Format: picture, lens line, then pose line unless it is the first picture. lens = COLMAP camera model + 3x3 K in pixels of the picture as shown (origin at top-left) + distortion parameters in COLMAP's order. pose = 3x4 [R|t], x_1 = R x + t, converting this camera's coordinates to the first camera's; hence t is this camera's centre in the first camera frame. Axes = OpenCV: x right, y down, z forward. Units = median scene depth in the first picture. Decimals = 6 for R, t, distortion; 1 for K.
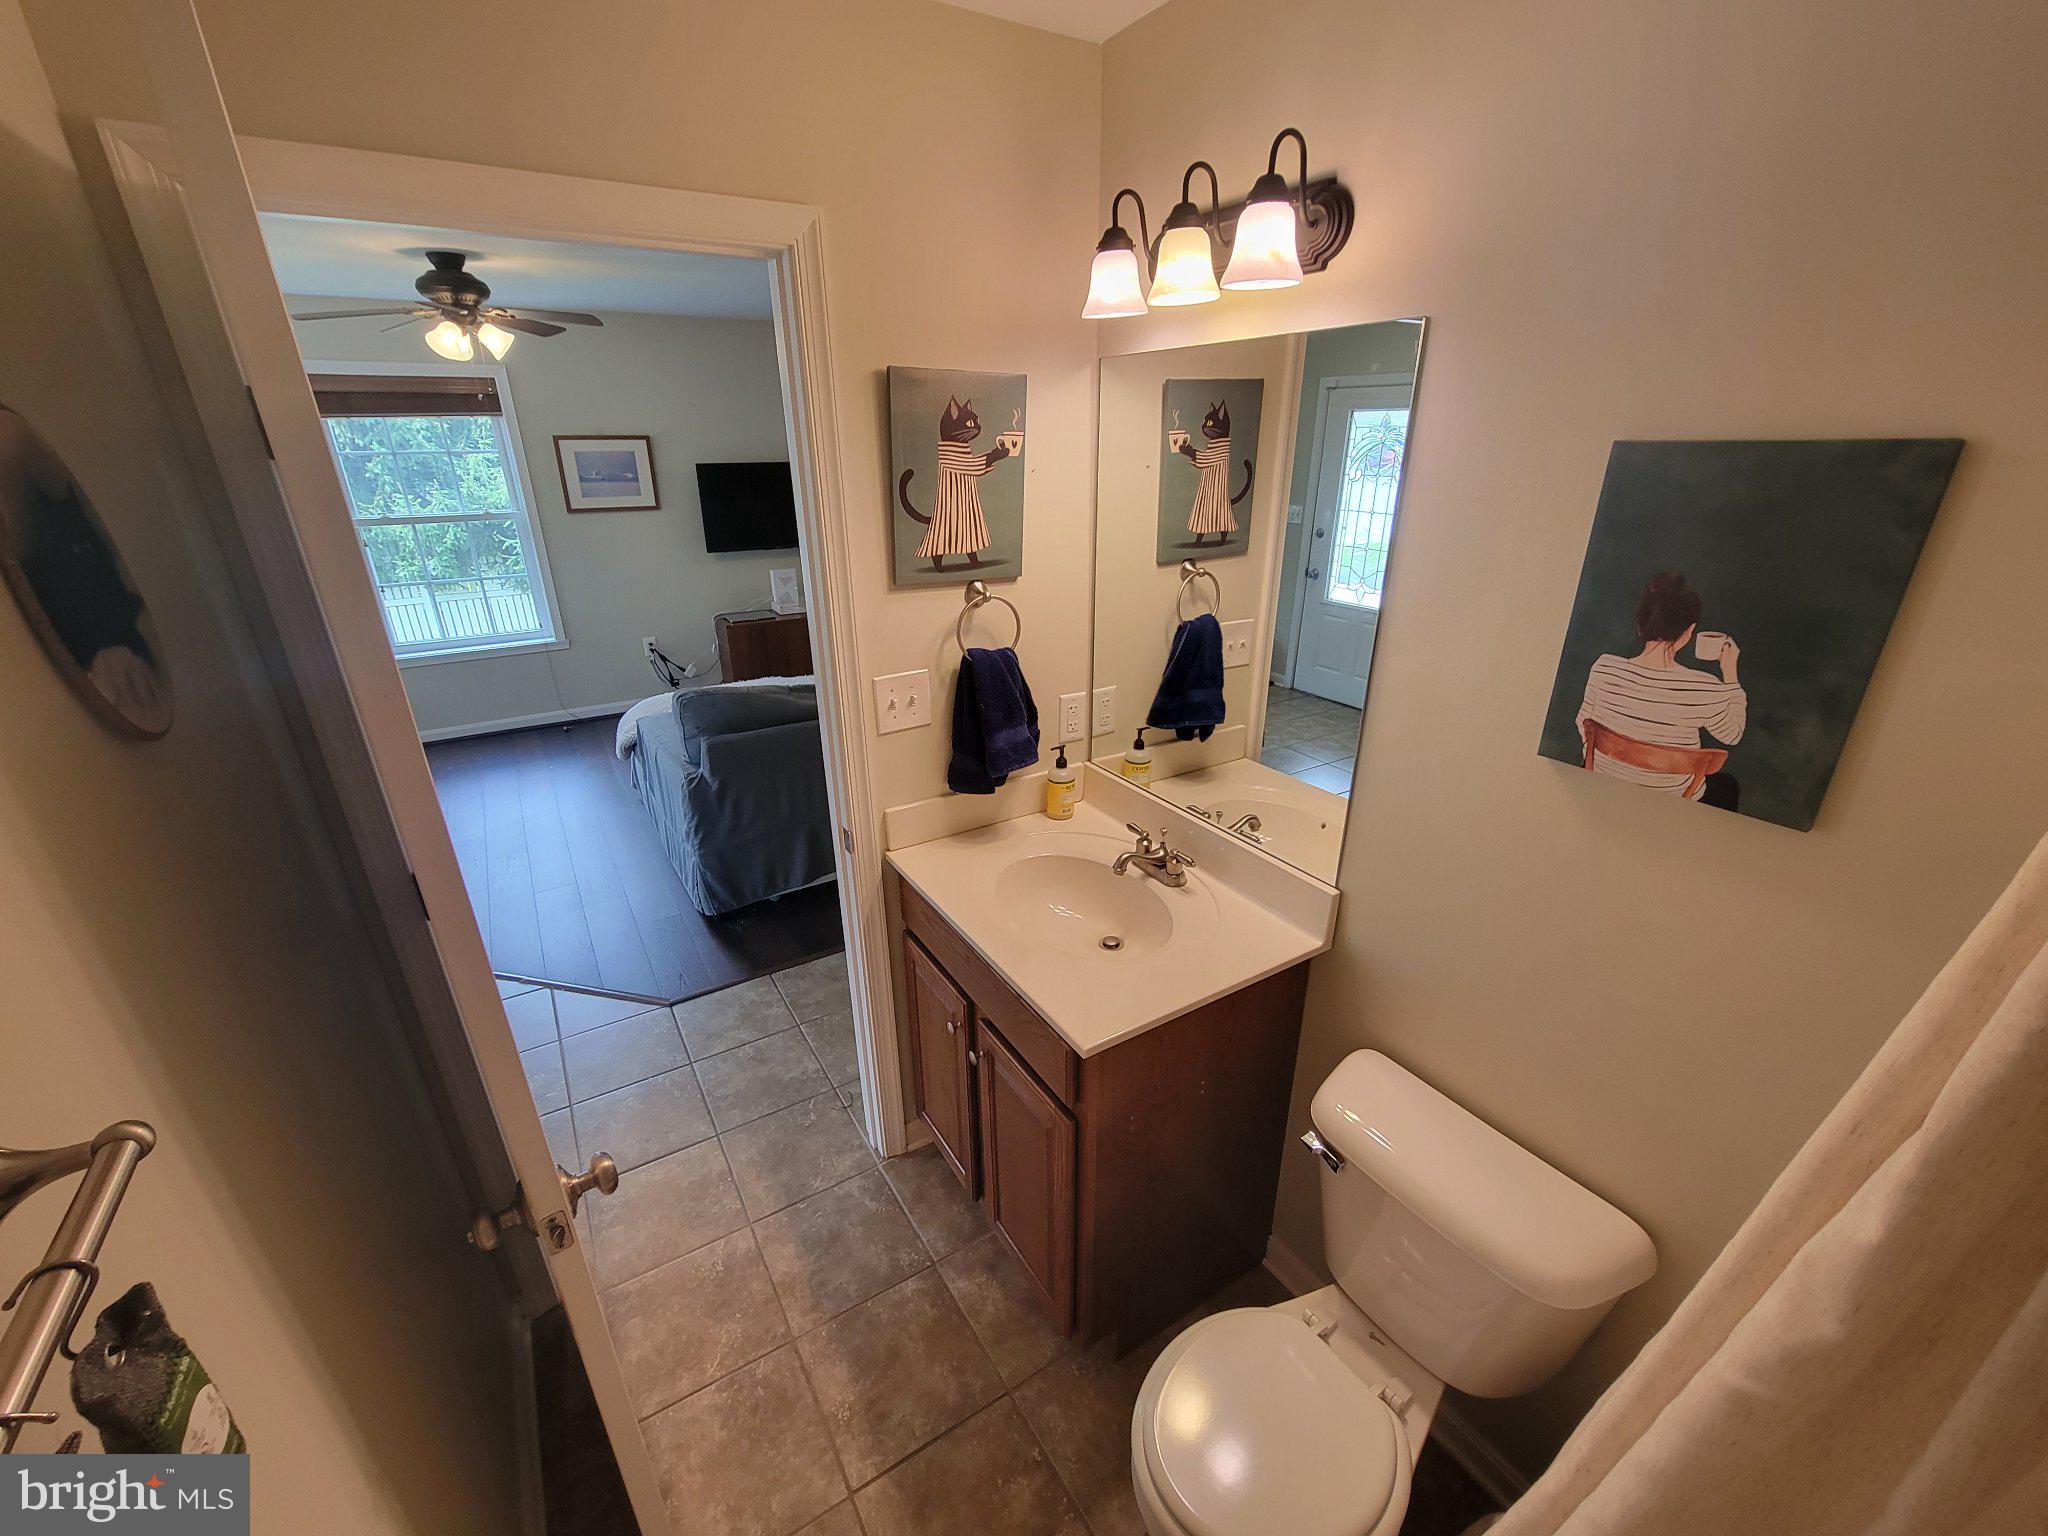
lens RADIAL K [[836.4, 0, 1015.2], [0, 836.4, 786.5], [0, 0, 1]] dist [-0.005344, 0.001854]
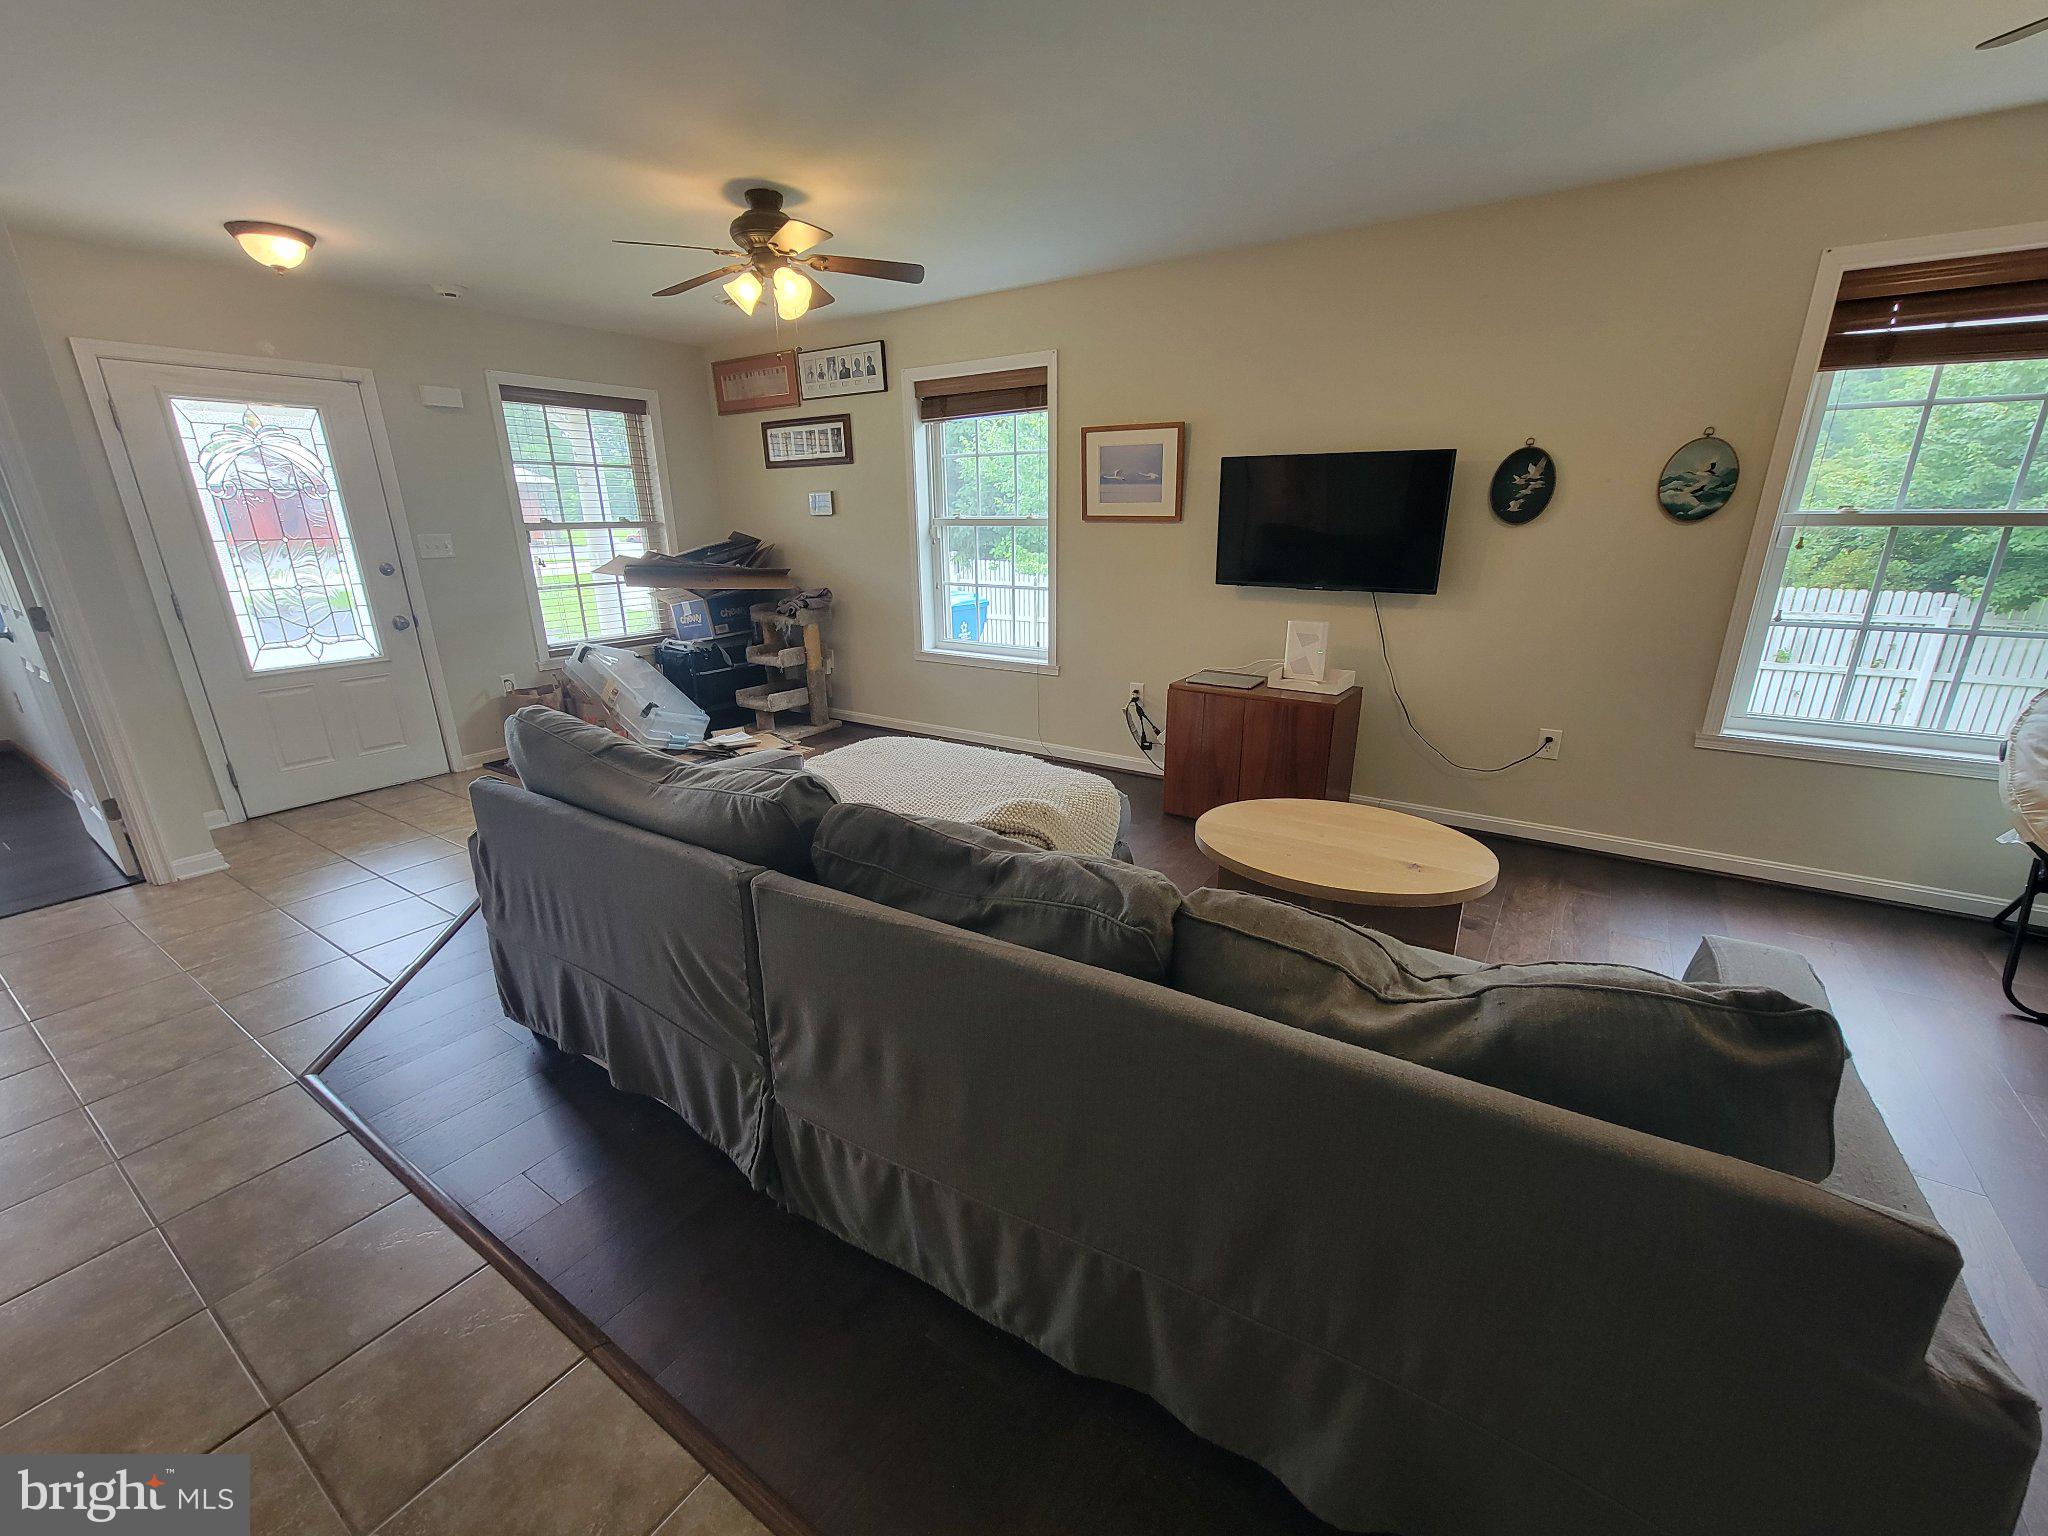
lens RADIAL K [[836.4, 0, 1026.4], [0, 836.4, 789.1], [0, 0, 1]] dist [-0.005344, 0.001854]
pose [[0.425731, 0.288788, -0.857529, 0.240505], [-0.348395, 0.926954, 0.139203, -0.174639], [0.835090, 0.239496, 0.495245, 0.602997]]
